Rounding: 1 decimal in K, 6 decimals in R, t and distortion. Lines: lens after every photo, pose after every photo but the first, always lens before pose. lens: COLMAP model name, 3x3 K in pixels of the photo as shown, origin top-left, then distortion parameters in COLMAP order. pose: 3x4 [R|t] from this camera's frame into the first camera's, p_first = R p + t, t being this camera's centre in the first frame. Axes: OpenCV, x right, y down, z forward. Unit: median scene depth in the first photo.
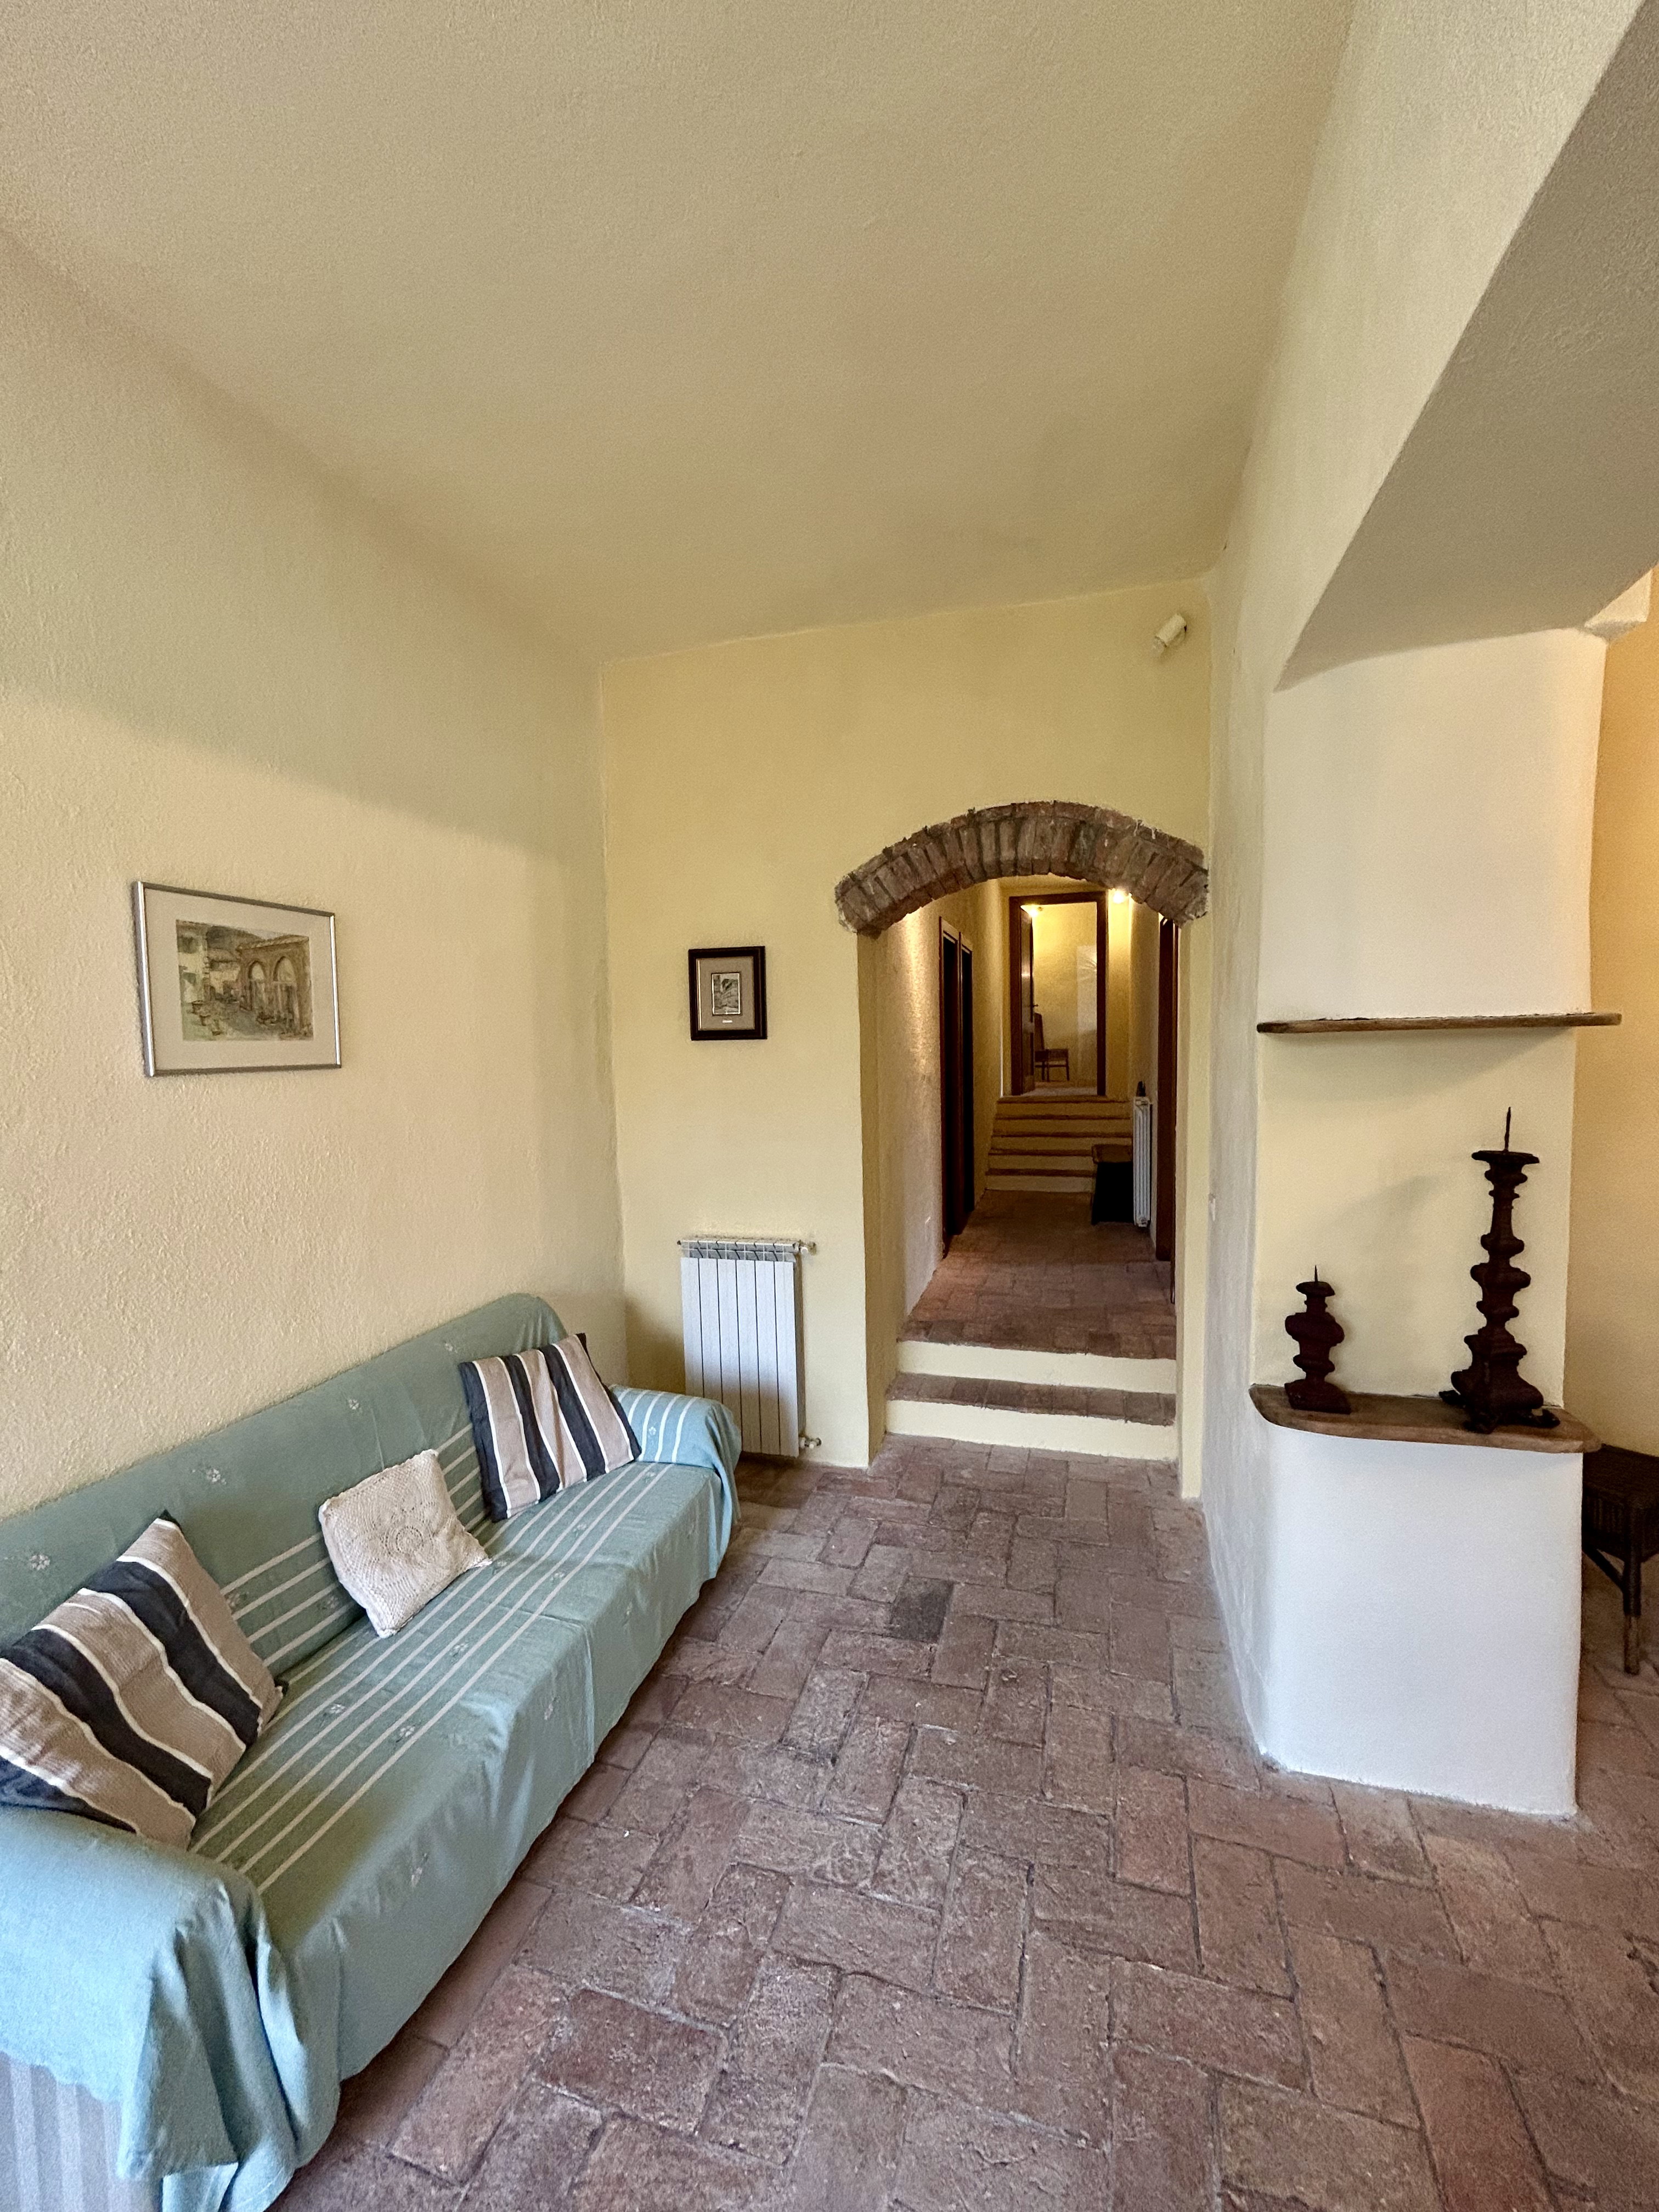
lens RADIAL K [[893.6, 0, 826.4], [0, 893.6, 1107.5], [0, 0, 1]] dist [0.002044, 0.000412]
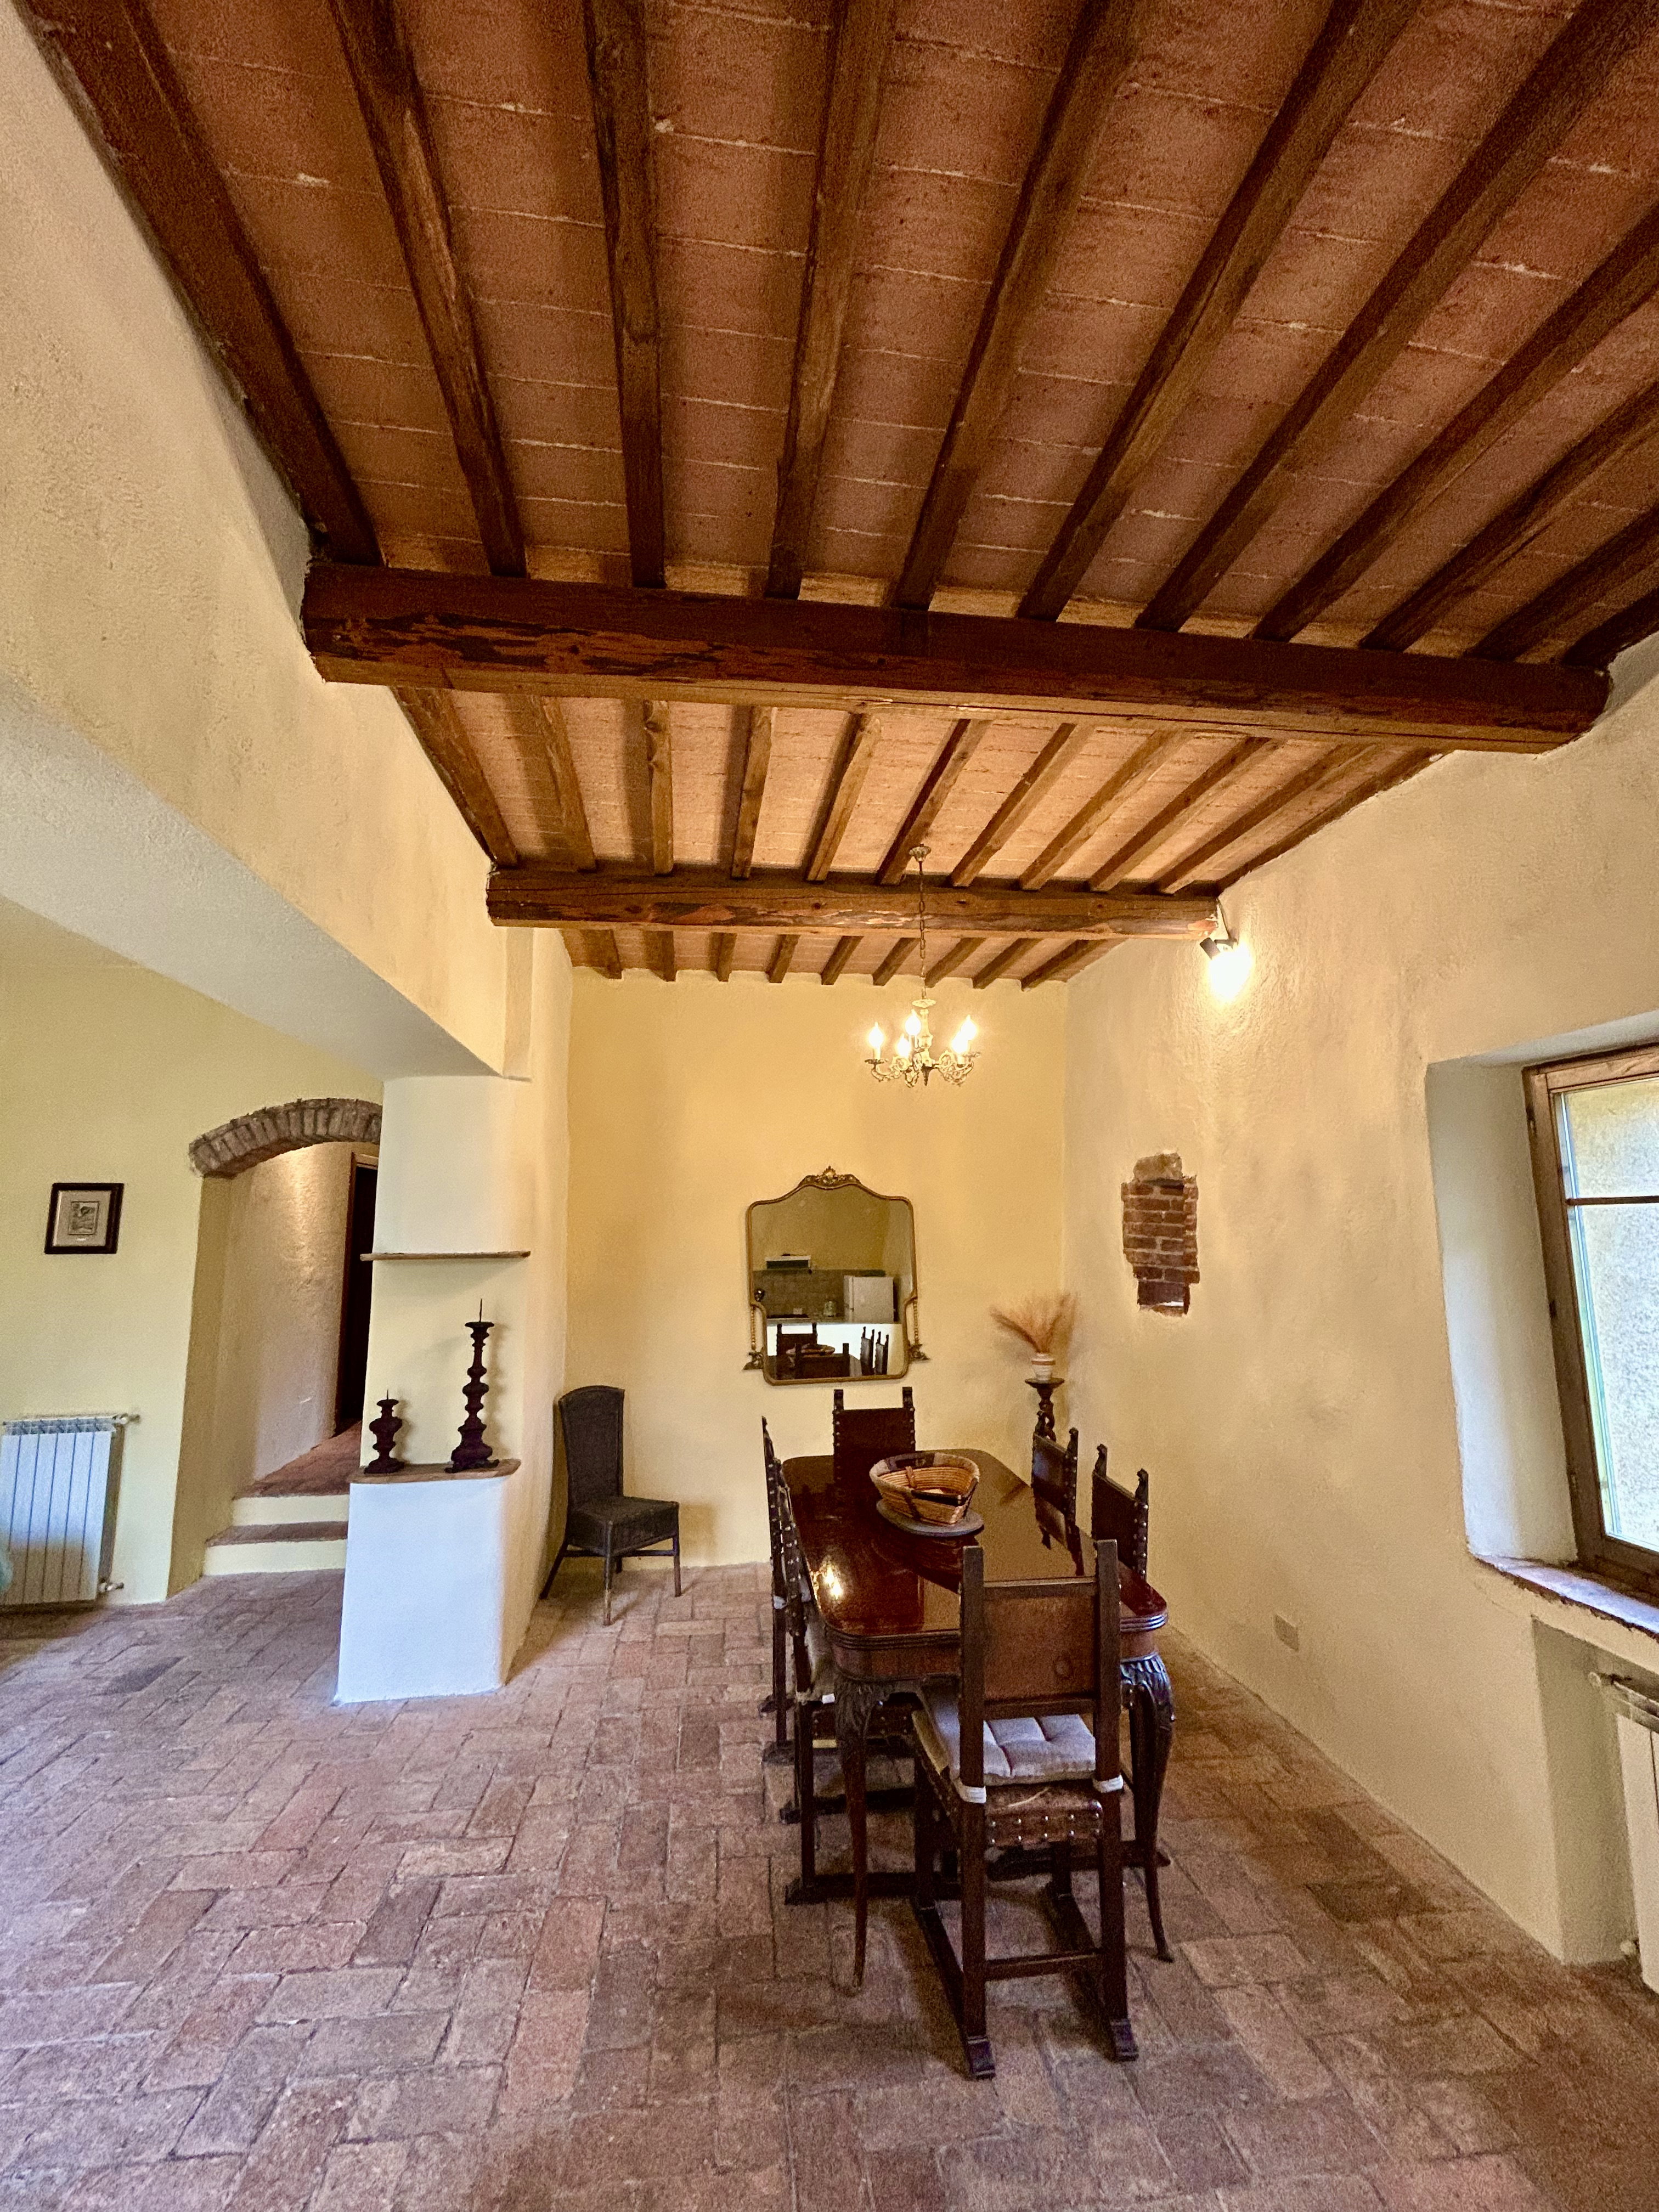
lens RADIAL K [[893.6, 0, 826.6], [0, 893.6, 1105.7], [0, 0, 1]] dist [0.002044, 0.000412]
pose [[0.911992, 0.071267, 0.403970, 0.351655], [0.017171, 0.977297, -0.211176, 0.006300], [-0.409849, 0.199528, 0.890063, -0.662788]]
